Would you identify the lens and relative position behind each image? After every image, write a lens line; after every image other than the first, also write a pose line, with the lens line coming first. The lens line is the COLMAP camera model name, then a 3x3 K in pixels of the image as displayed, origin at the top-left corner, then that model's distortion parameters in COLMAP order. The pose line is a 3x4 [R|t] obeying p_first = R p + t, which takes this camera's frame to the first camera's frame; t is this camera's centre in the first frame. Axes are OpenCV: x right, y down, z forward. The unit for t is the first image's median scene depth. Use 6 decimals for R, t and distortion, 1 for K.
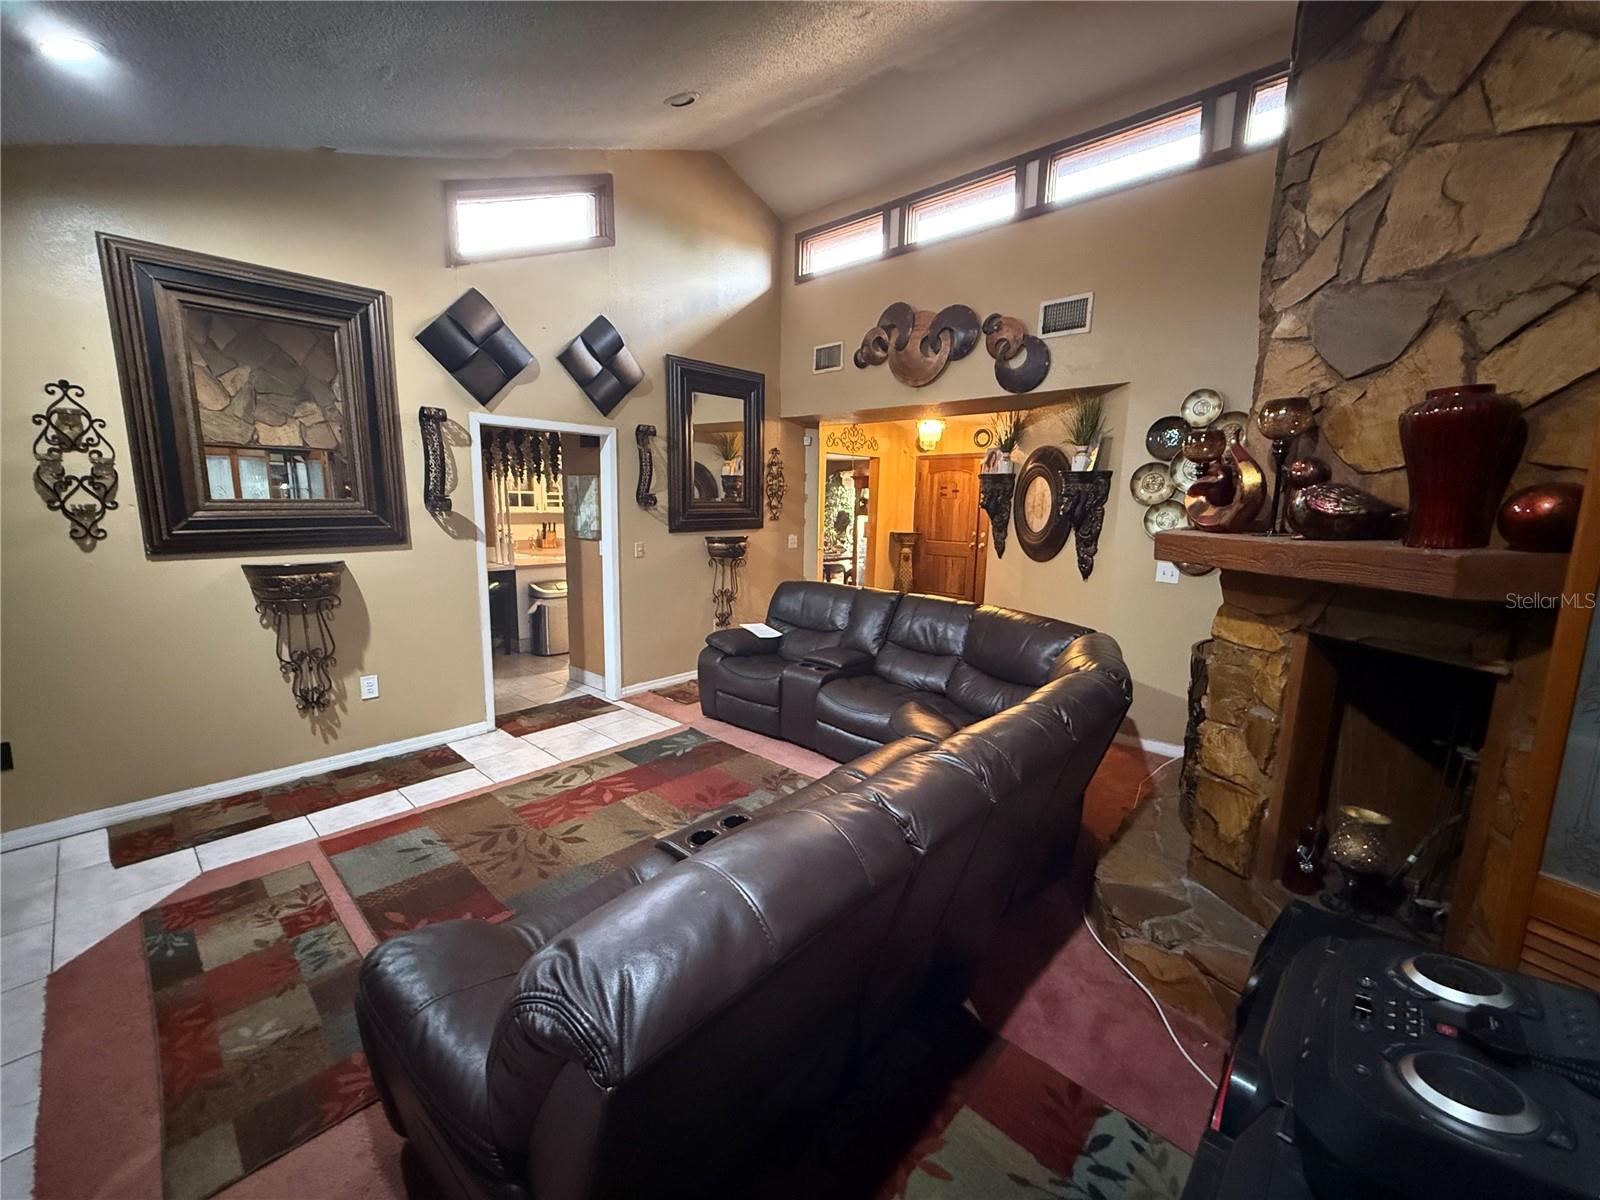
lens RADIAL K [[636.1, 0, 796.7], [0, 636.1, 599.3], [0, 0, 1]] dist [-0.000187, -0.000435]
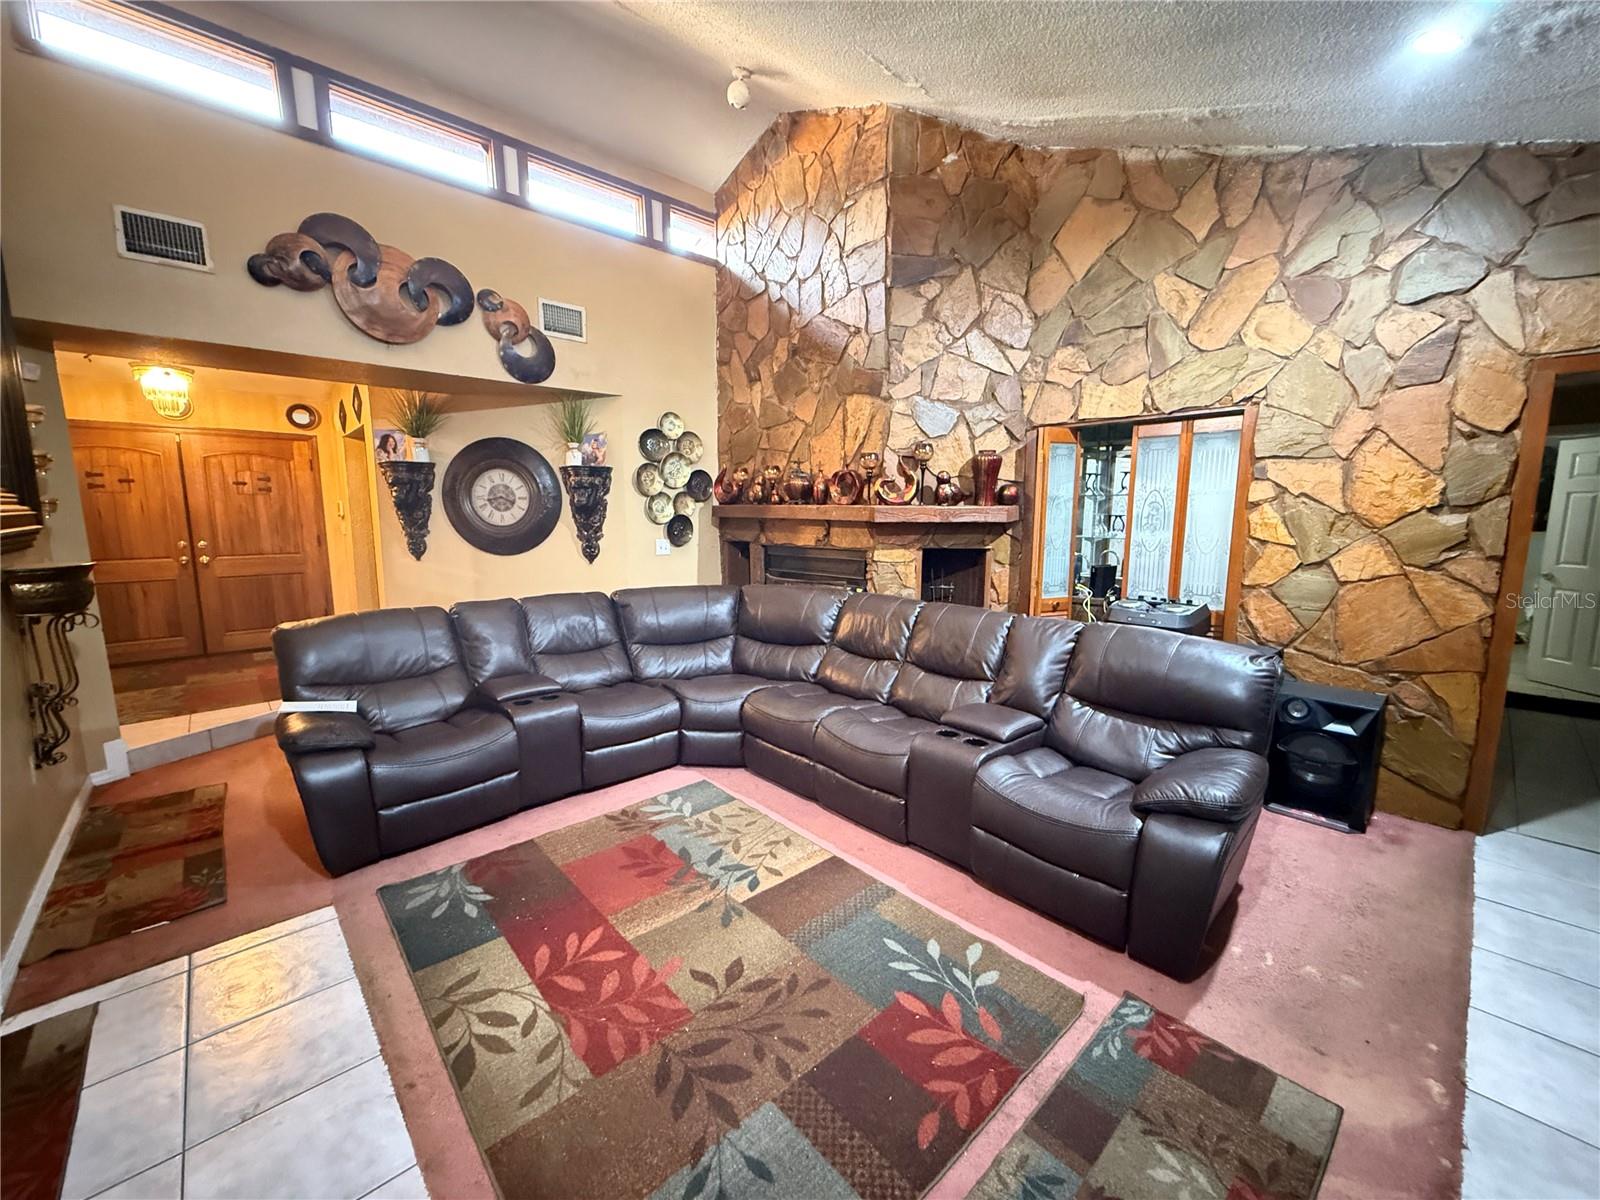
lens RADIAL K [[636.1, 0, 796.7], [0, 636.1, 599.3], [0, 0, 1]] dist [-0.000187, -0.000435]
pose [[0.088322, -0.154446, 0.984046, -0.755316], [0.157504, 0.977643, 0.139305, -0.080445], [-0.983561, 0.142688, 0.110673, 0.626897]]
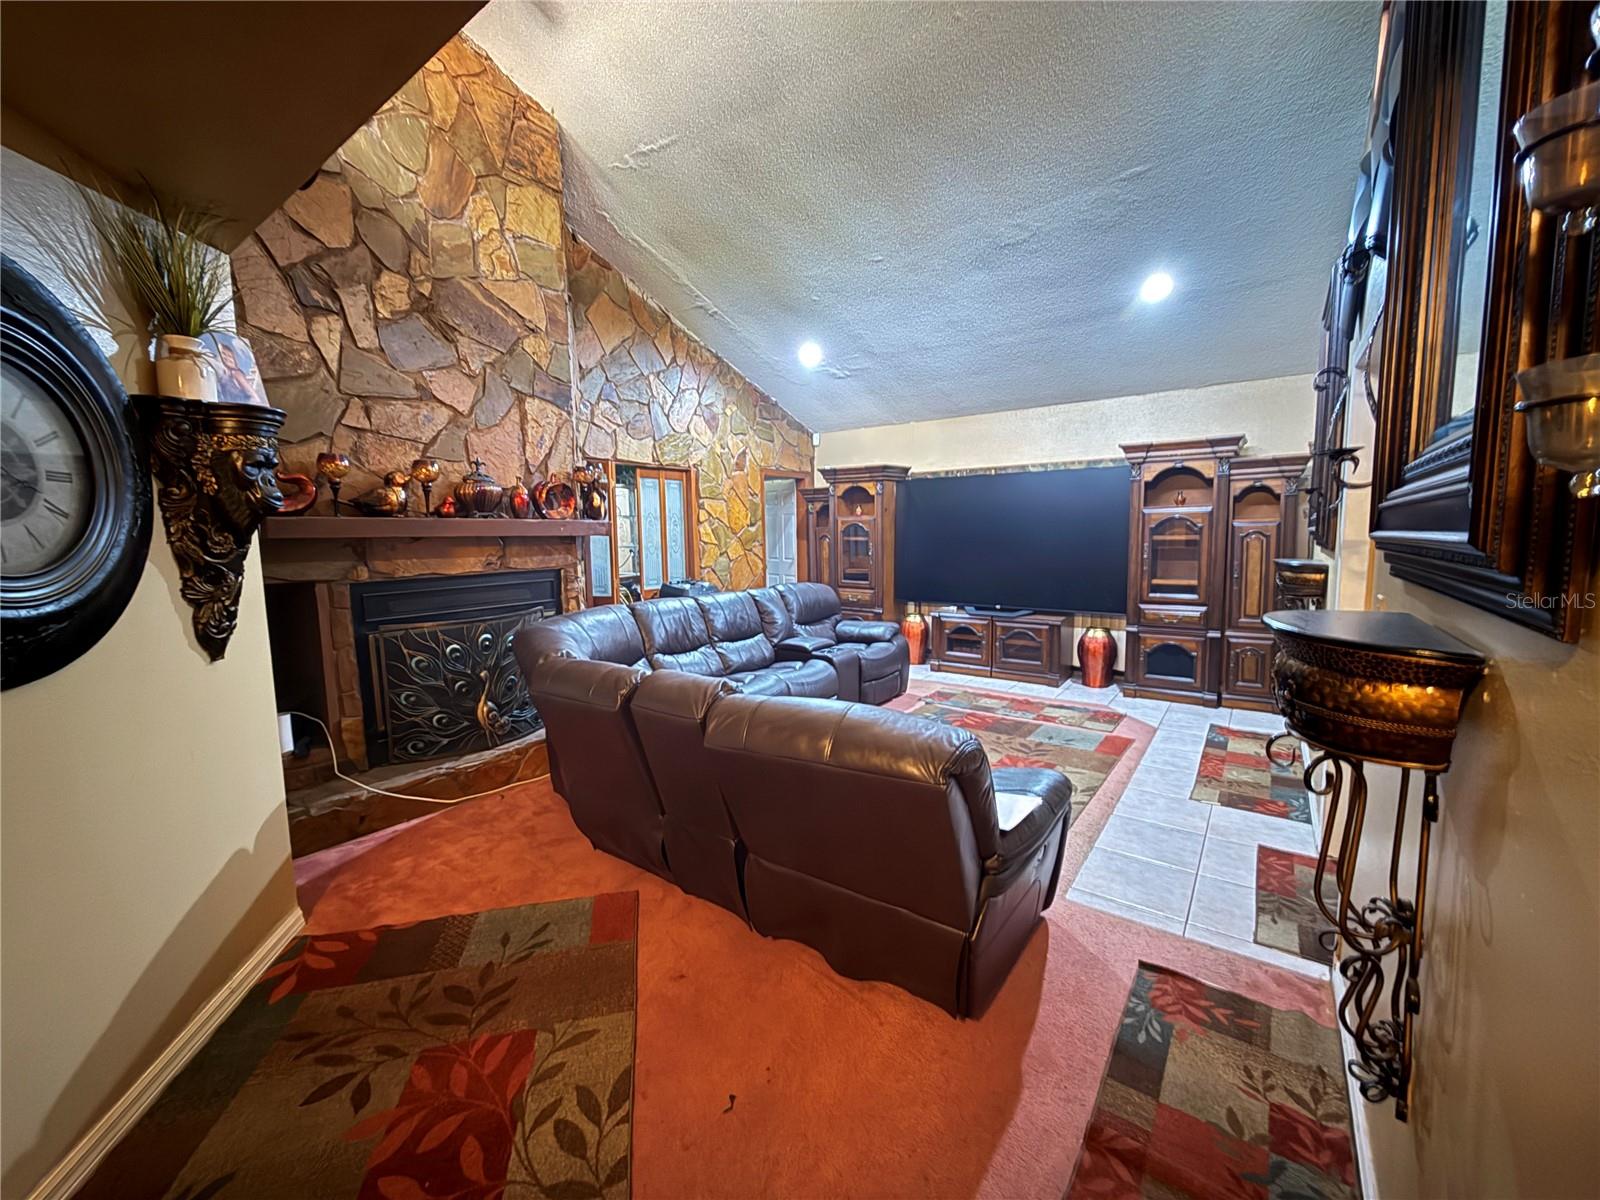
lens RADIAL K [[636.1, 0, 796.7], [0, 636.1, 599.3], [0, 0, 1]] dist [-0.000187, -0.000435]
pose [[-0.995450, 0.008230, -0.094932, 0.121550], [-0.016900, 0.965220, 0.260891, -0.226592], [0.093777, 0.261308, -0.960689, 1.724666]]
